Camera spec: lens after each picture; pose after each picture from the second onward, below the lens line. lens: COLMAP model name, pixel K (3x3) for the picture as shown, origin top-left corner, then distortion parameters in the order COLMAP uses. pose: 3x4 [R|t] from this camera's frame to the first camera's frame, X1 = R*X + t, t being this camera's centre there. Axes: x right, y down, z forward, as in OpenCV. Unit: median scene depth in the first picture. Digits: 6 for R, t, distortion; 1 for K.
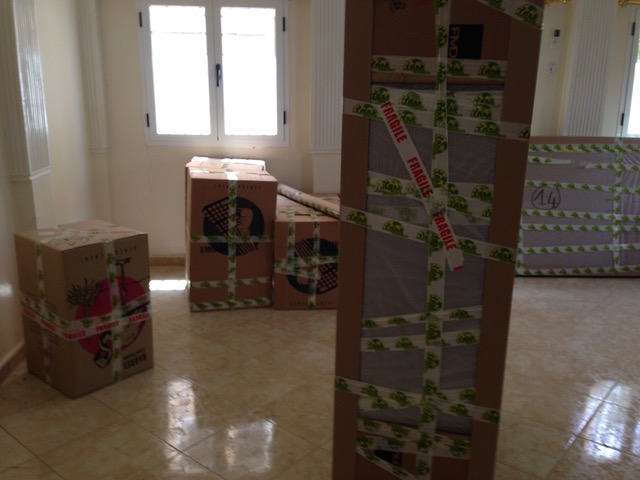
lens RADIAL K [[593.7, 0, 320.0], [0, 593.7, 240.0], [0, 0, 1]] dist [0.143749, -0.228415]
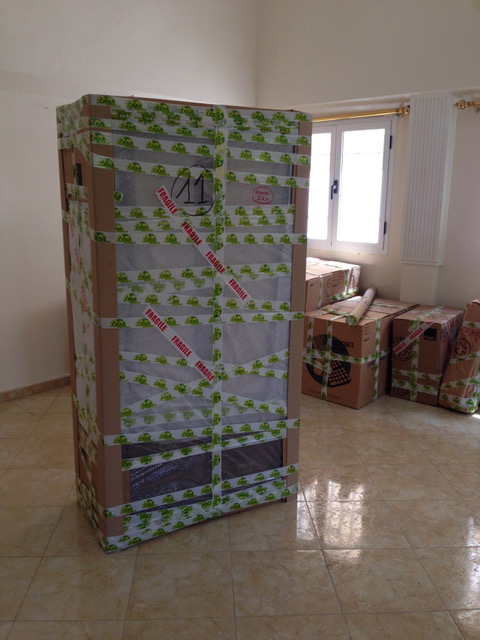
lens RADIAL K [[593.7, 0, 240.0], [0, 593.7, 320.0], [0, 0, 1]] dist [0.143749, -0.228415]
pose [[0.701954, 0.157609, -0.694565, 0.629603], [-0.189547, 0.981378, 0.031128, -0.033241], [0.686537, 0.109802, 0.718756, 0.086173]]
